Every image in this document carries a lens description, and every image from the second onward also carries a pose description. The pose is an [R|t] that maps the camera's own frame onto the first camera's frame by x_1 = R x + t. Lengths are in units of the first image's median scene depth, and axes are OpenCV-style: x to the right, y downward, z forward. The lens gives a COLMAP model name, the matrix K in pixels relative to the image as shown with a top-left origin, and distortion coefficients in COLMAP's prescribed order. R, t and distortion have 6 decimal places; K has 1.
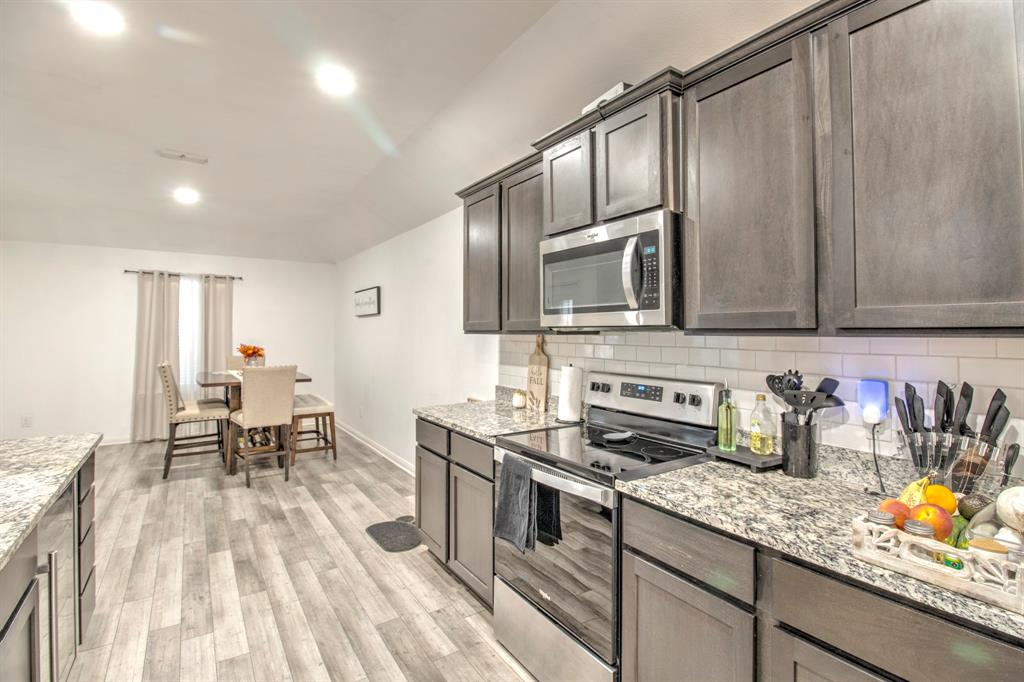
lens RADIAL K [[487.4, 0, 525.1], [0, 487.4, 317.9], [0, 0, 1]] dist [0.002464, -0.014684]
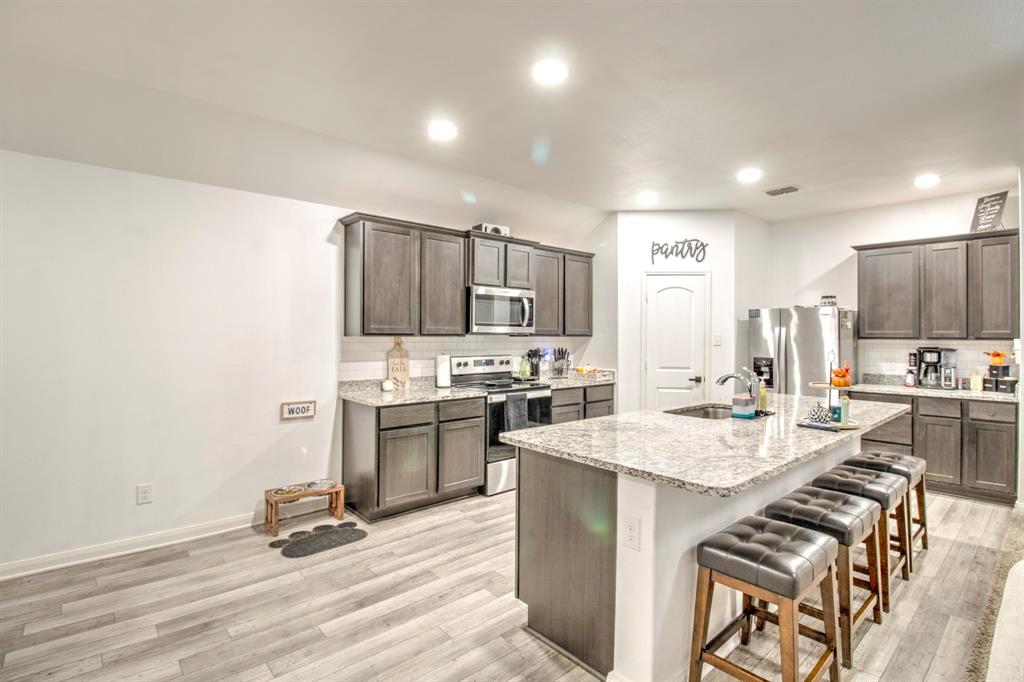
lens RADIAL K [[488.7, 0, 524.9], [0, 488.7, 334.6], [0, 0, 1]] dist [0.001533, -0.016877]
pose [[-0.127555, 0.002014, 0.991829, -1.638623], [-0.031611, 0.999482, -0.006095, 0.028387], [-0.991328, -0.032130, -0.127425, 0.933908]]
